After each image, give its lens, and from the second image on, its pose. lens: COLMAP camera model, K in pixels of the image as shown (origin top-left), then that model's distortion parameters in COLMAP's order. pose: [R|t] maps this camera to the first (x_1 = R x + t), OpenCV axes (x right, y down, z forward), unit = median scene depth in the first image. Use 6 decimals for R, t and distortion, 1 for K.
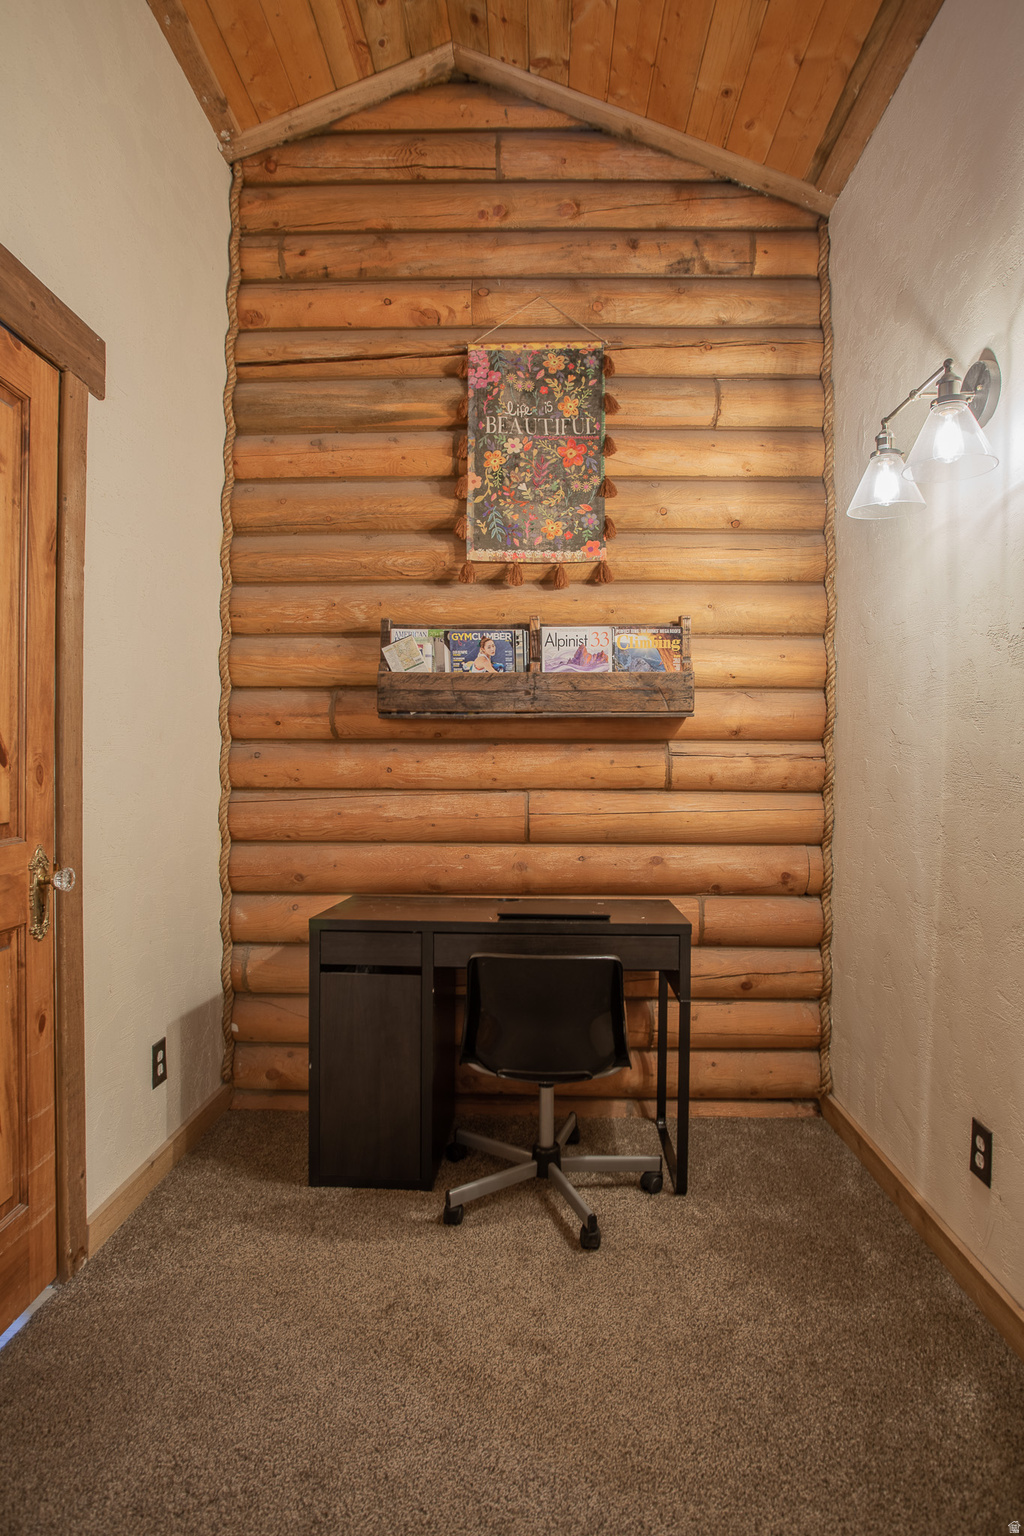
lens RADIAL K [[838.1, 0, 514.9], [0, 838.1, 767.0], [0, 0, 1]] dist [-0.031297, -0.000413]
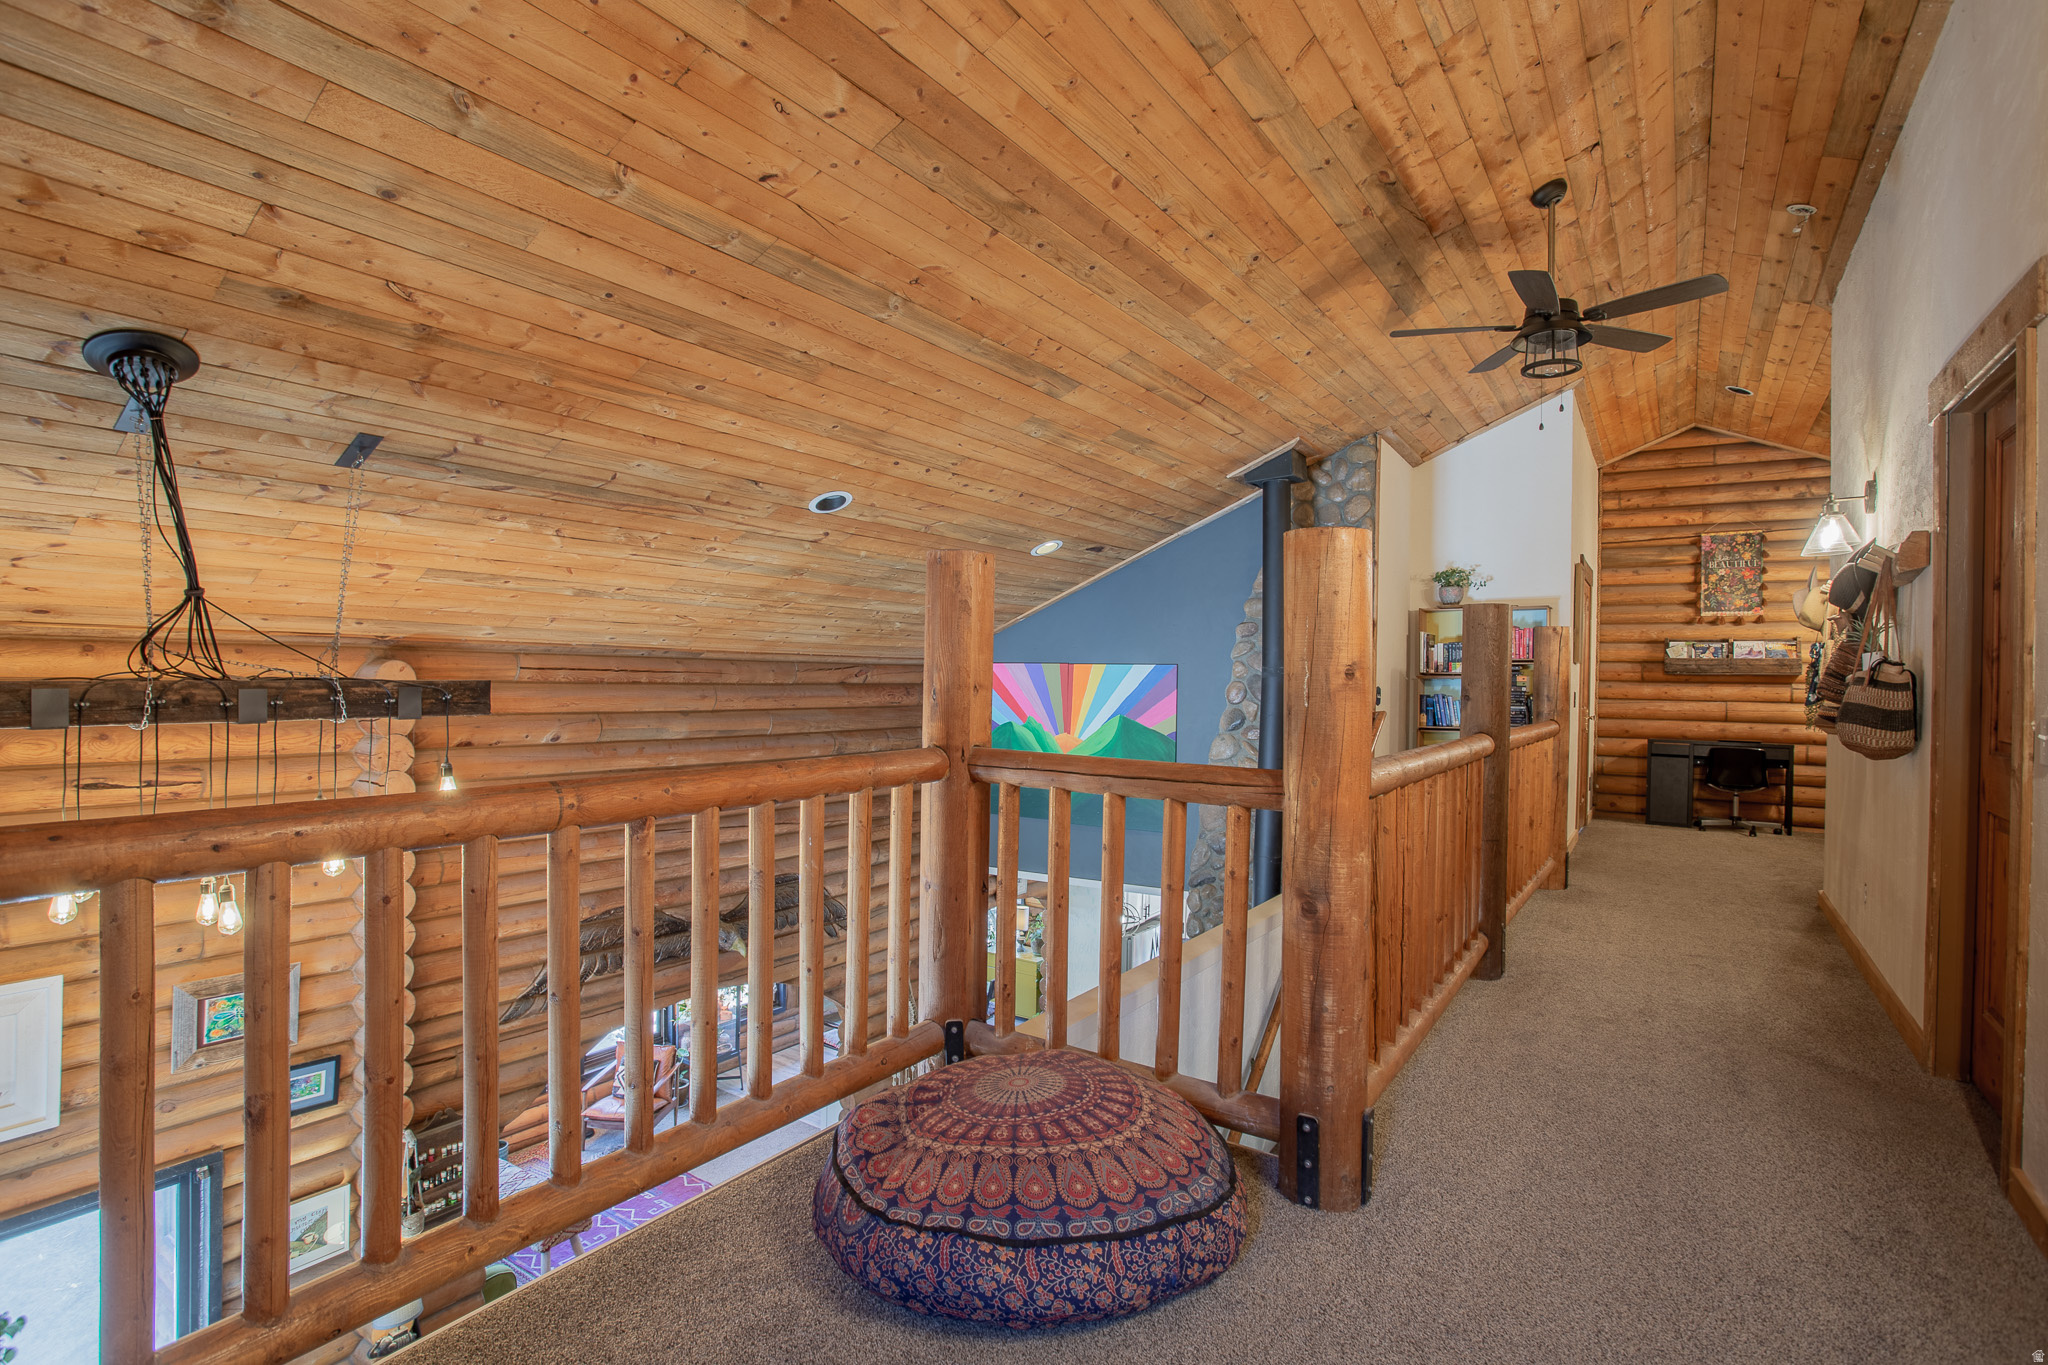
lens RADIAL K [[1011.4, 0, 1009.3], [0, 1011.4, 672.3], [0, 0, 1]] dist [-0.058523, 0.020865]
pose [[0.850623, 0.011243, -0.525655, -0.274759], [-0.019534, 0.999757, -0.010228, 0.011812], [0.525412, 0.018968, 0.850636, -2.835168]]
